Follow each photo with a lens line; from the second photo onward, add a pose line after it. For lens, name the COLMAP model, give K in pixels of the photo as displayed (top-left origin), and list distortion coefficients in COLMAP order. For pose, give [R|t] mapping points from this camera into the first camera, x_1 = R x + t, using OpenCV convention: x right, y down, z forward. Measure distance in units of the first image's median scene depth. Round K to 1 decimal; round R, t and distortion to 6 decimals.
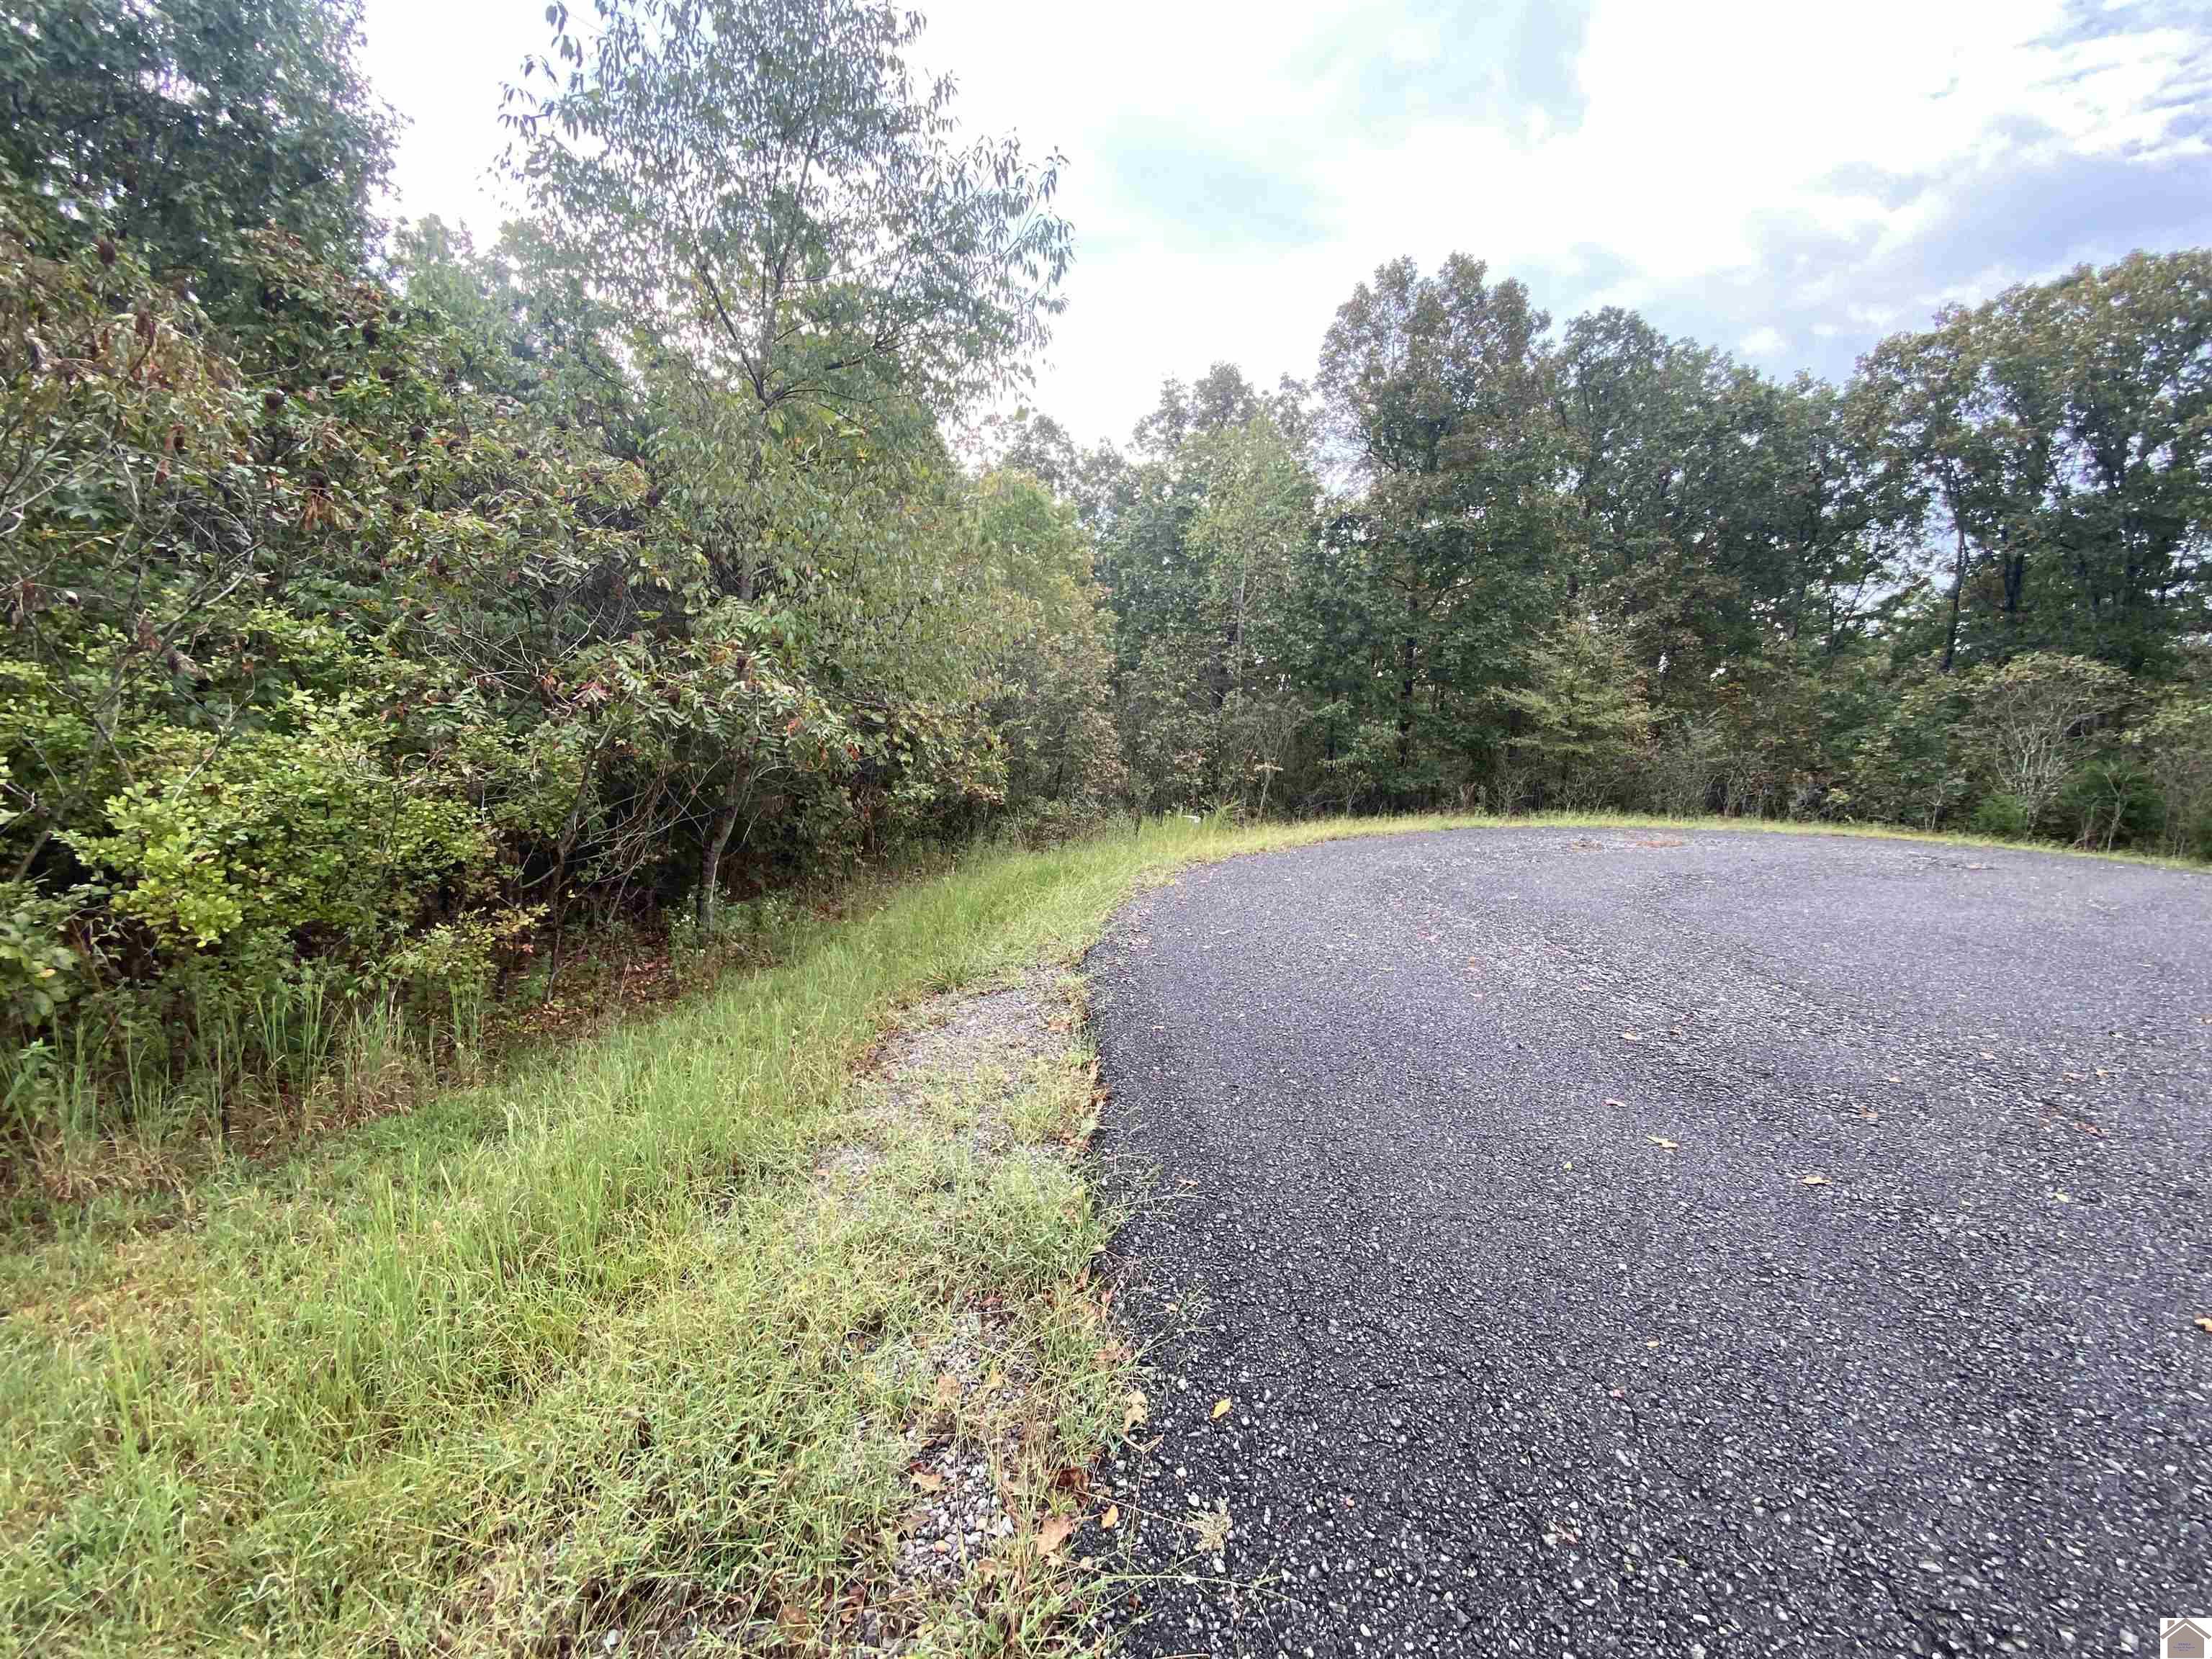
lens RADIAL K [[895.9, 0, 1111.2], [0, 895.9, 836.6], [0, 0, 1]] dist [0.011674, -0.017810]
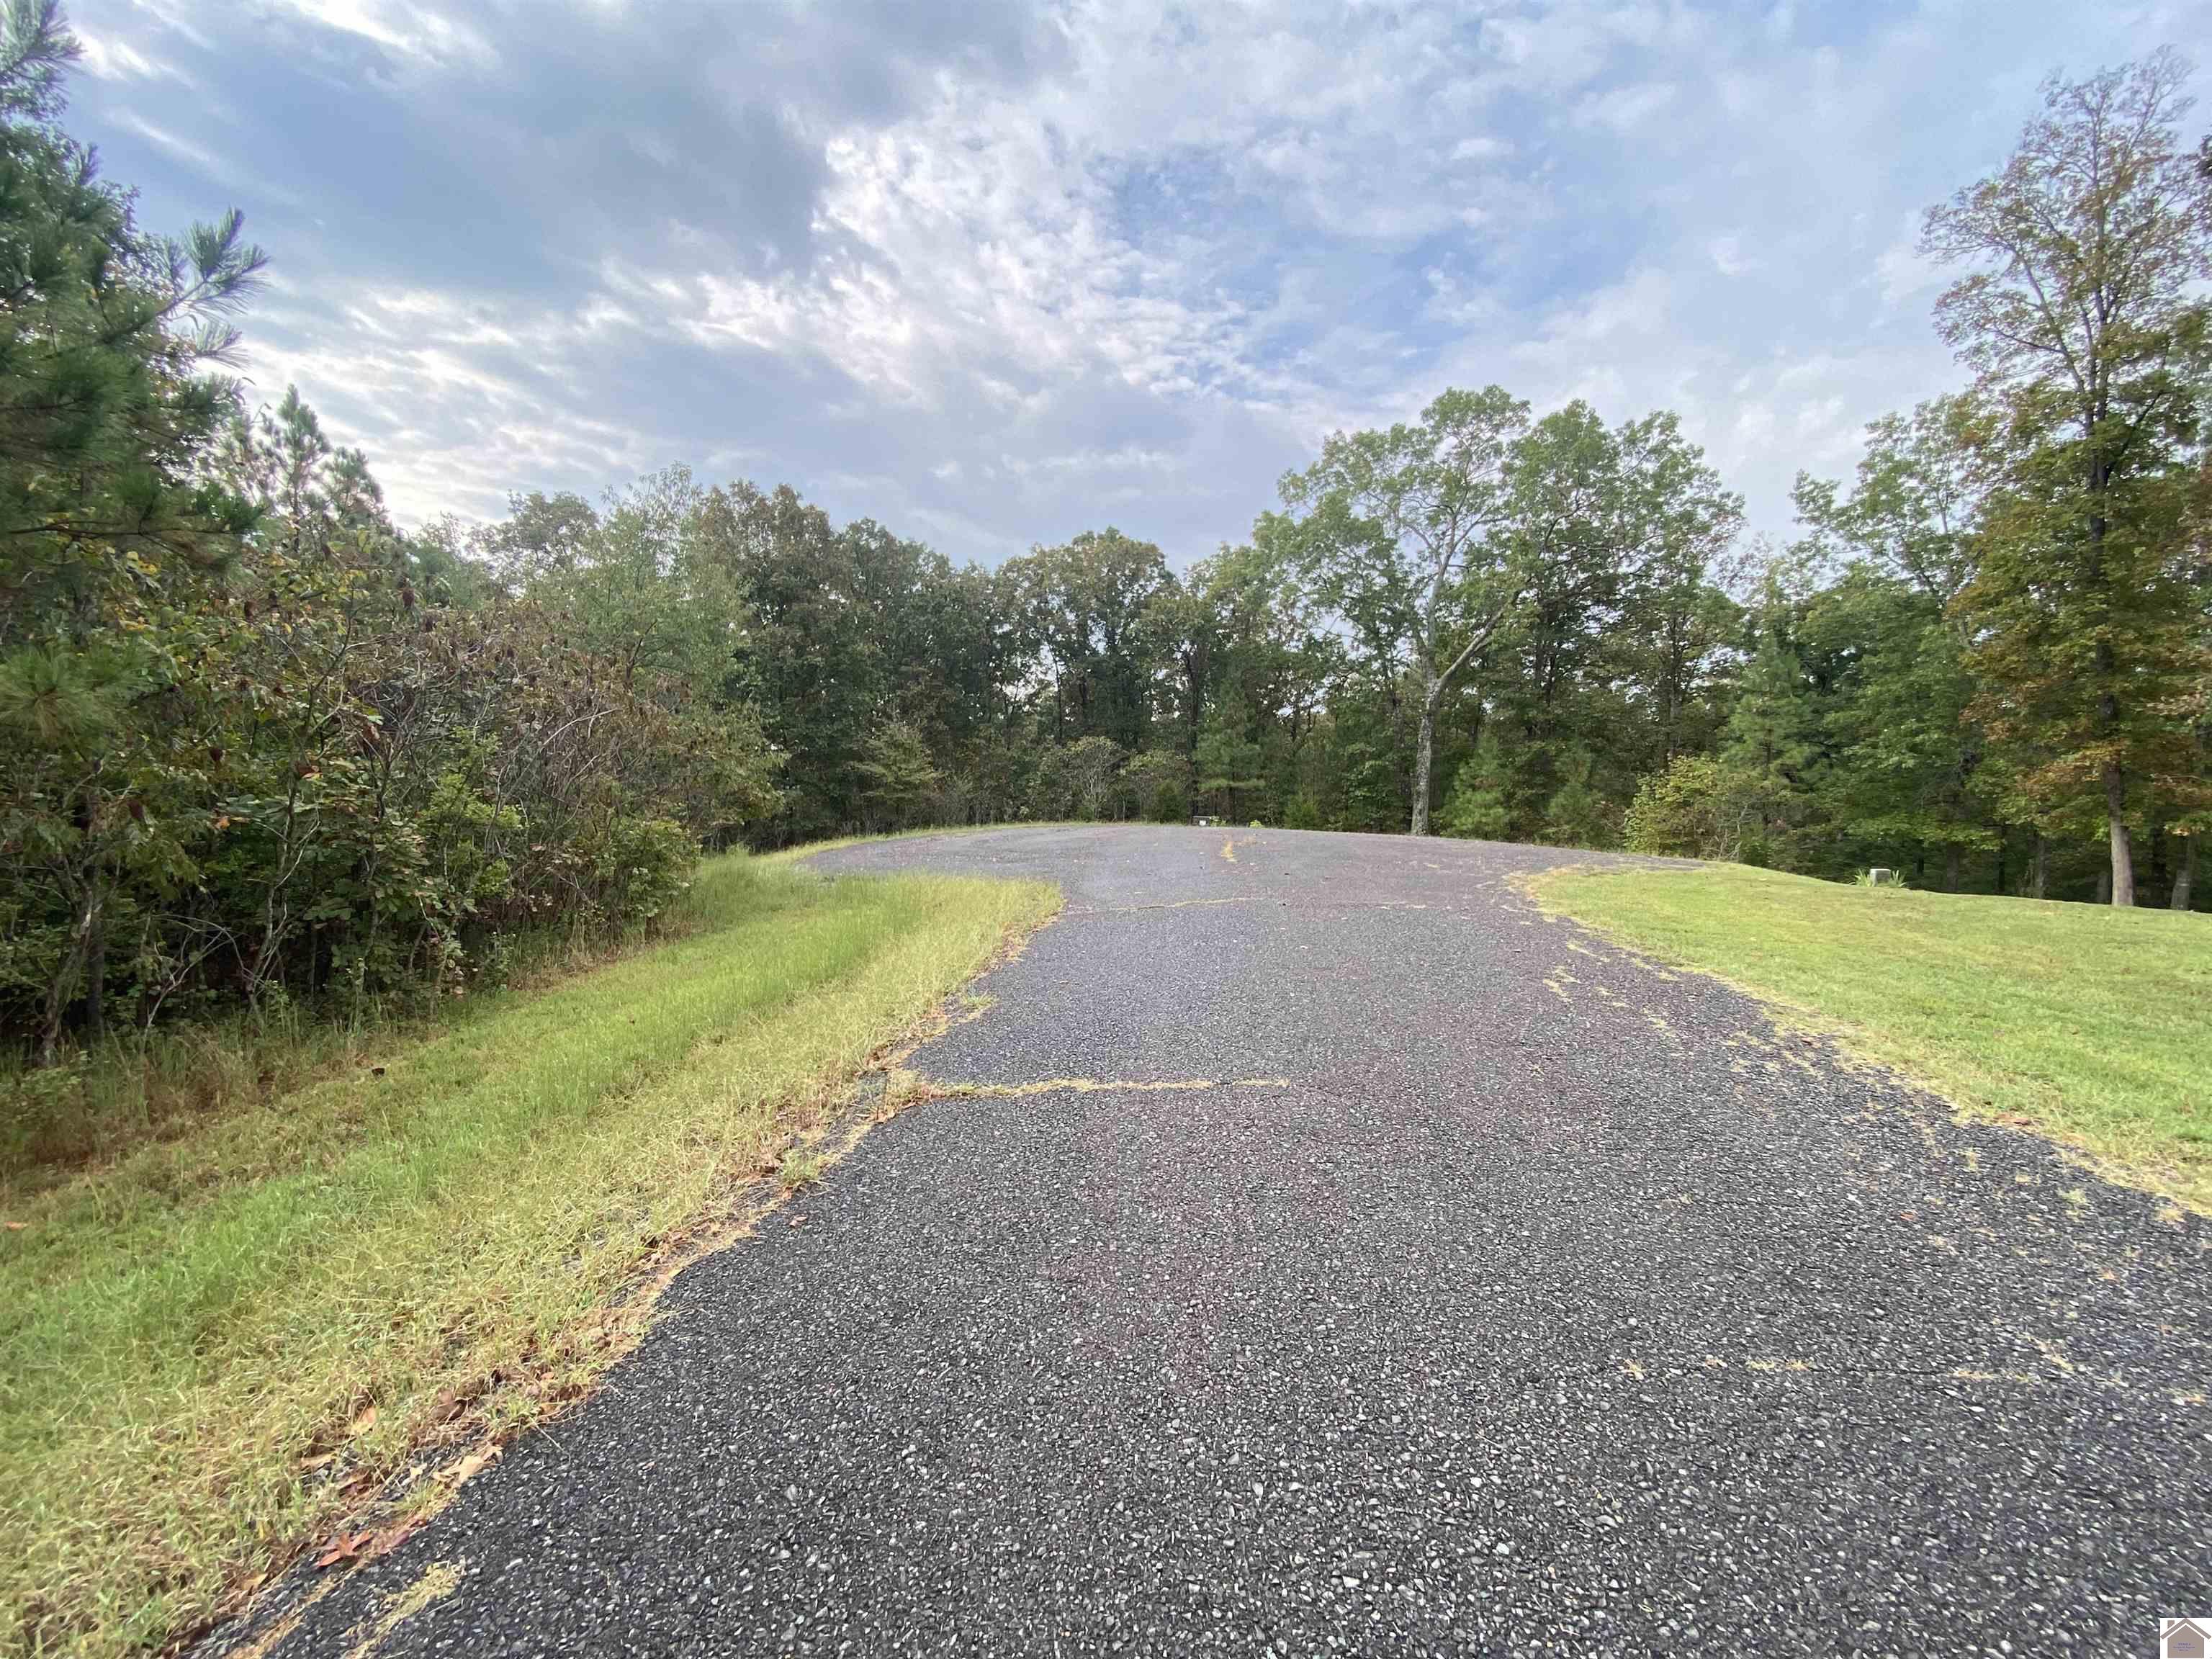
lens RADIAL K [[883.5, 0, 1068.3], [0, 883.5, 830.1], [0, 0, 1]] dist [0.011062, -0.030889]
pose [[0.738739, -0.097153, 0.666953, -0.370950], [0.142644, 0.989677, -0.013834, 0.035411], [-0.658724, 0.105356, 0.744971, -0.450908]]
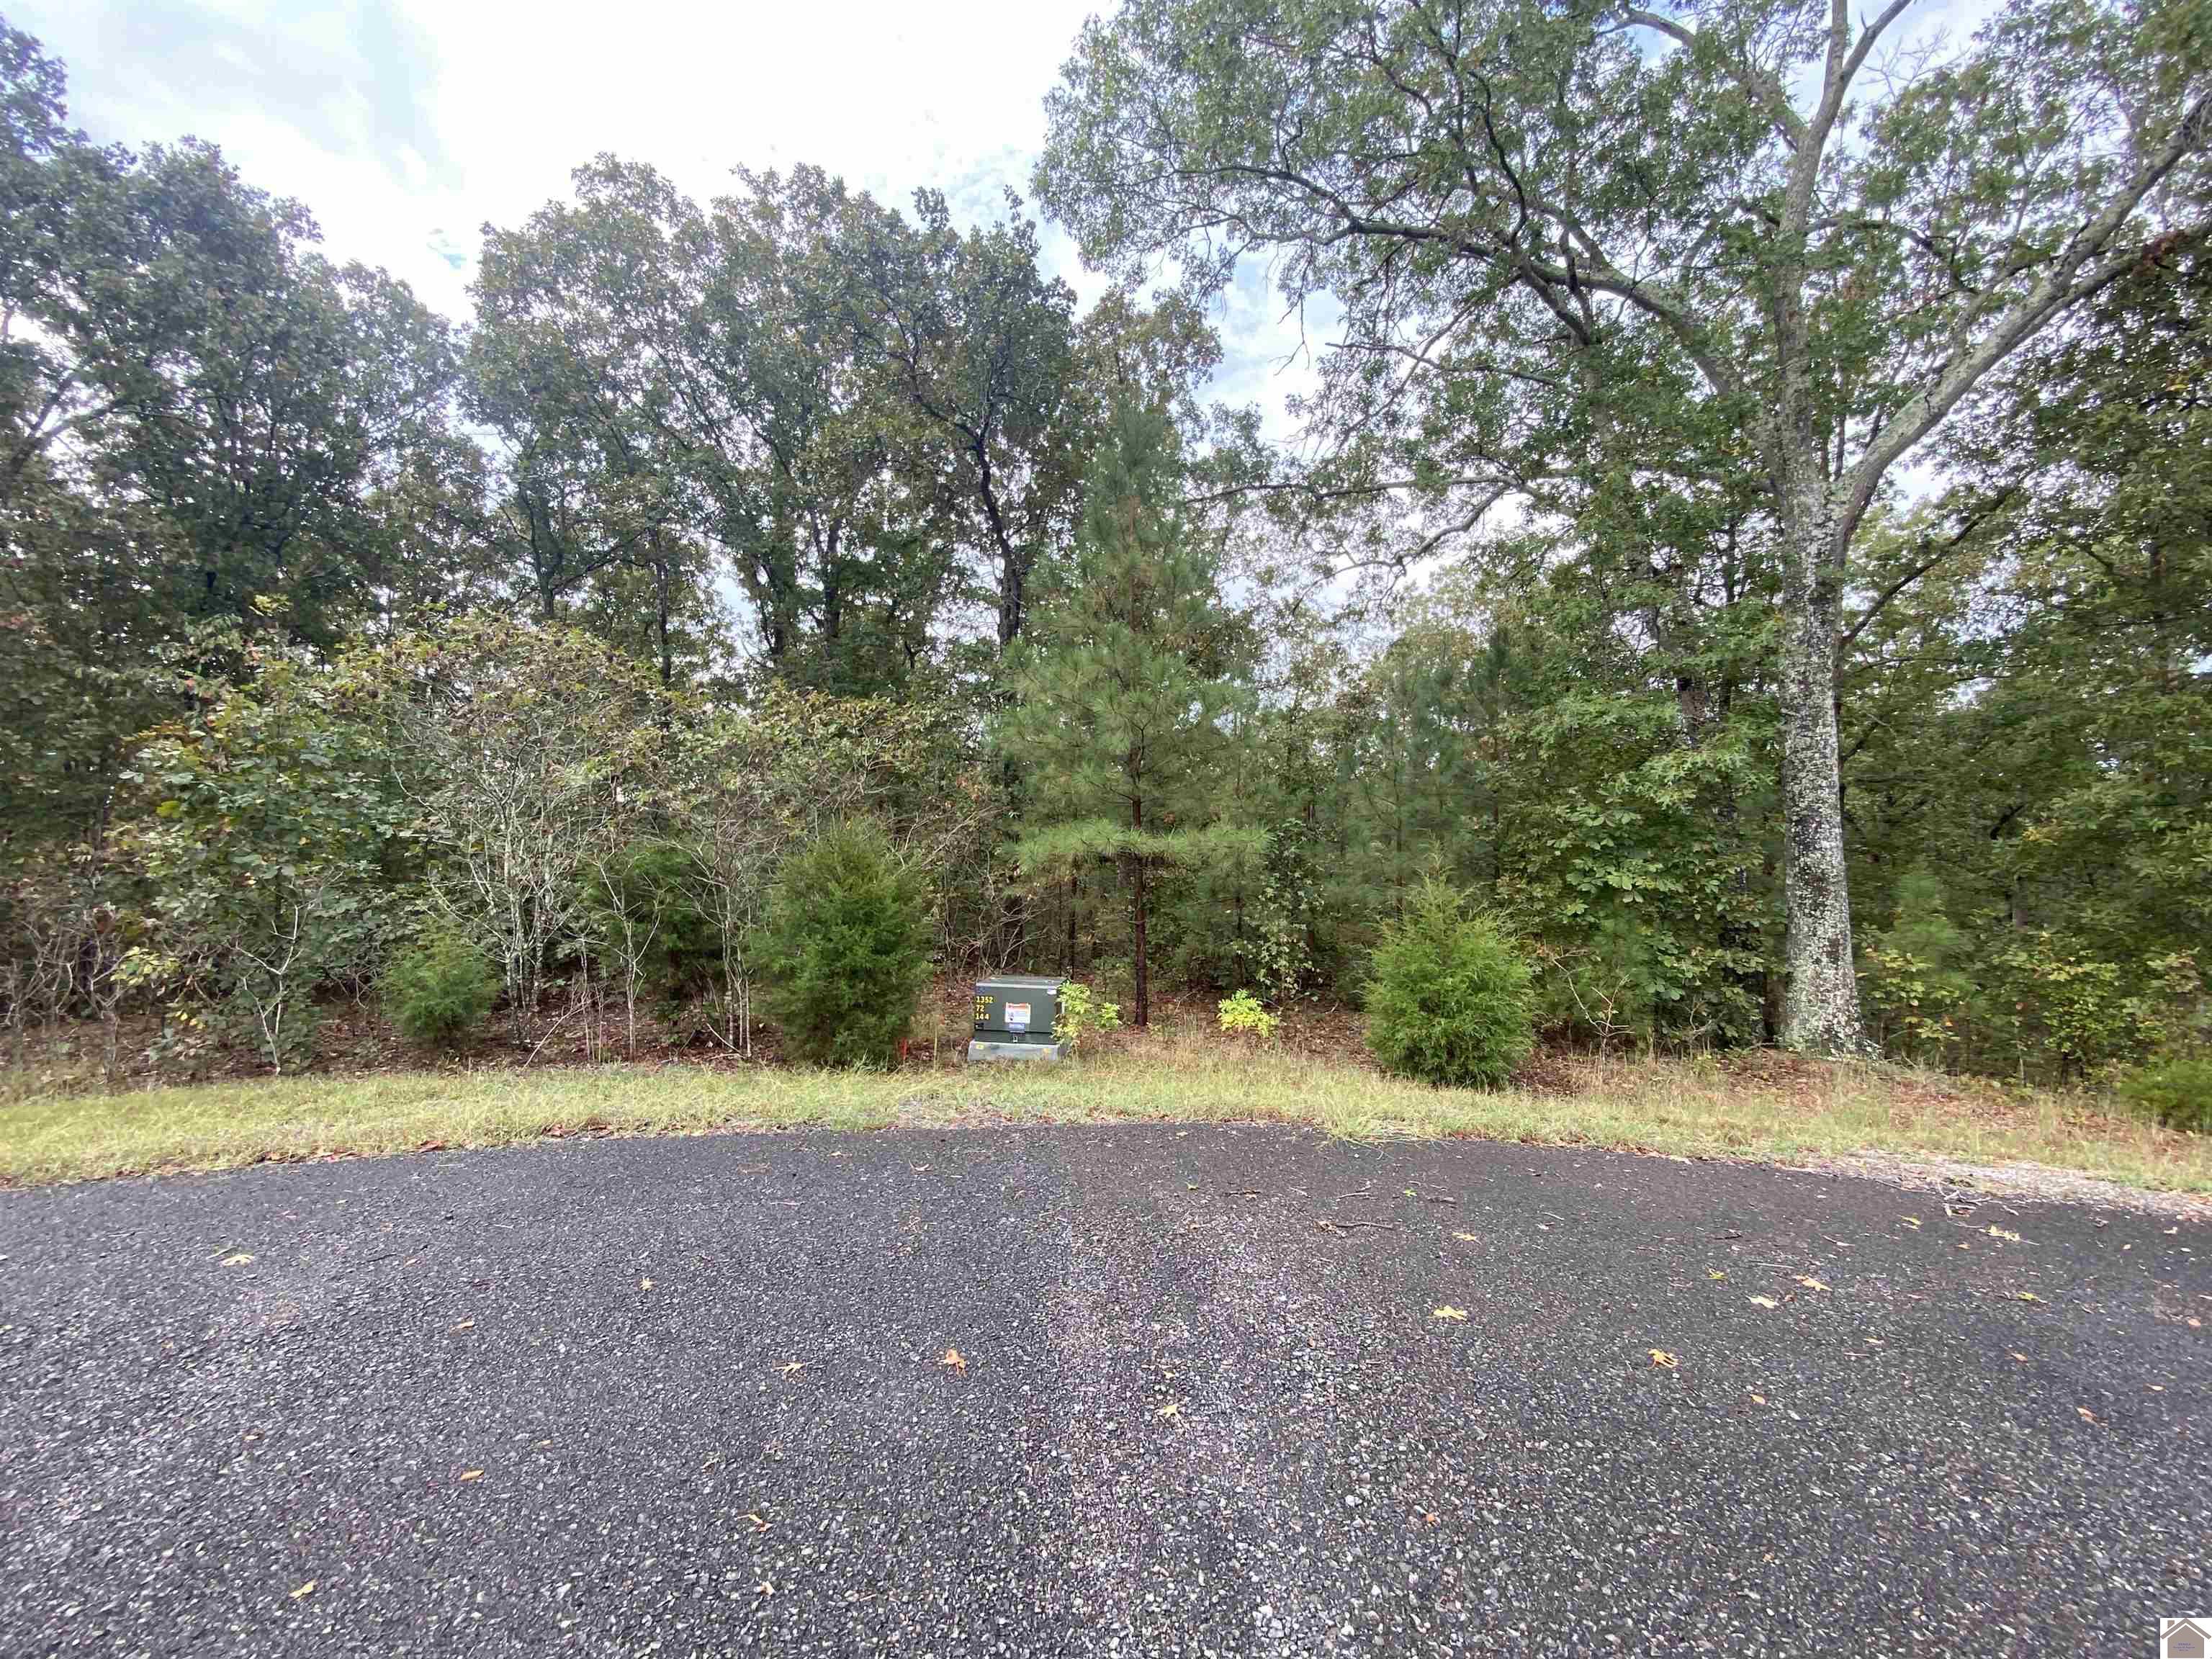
lens RADIAL K [[887.0, 0, 1099.0], [0, 887.0, 833.5], [0, 0, 1]] dist [0.011867, -0.018296]
pose [[0.589943, -0.045310, 0.806173, 0.704902], [0.149043, 0.987378, -0.053572, -0.018159], [-0.793570, 0.151759, 0.589250, 0.406408]]
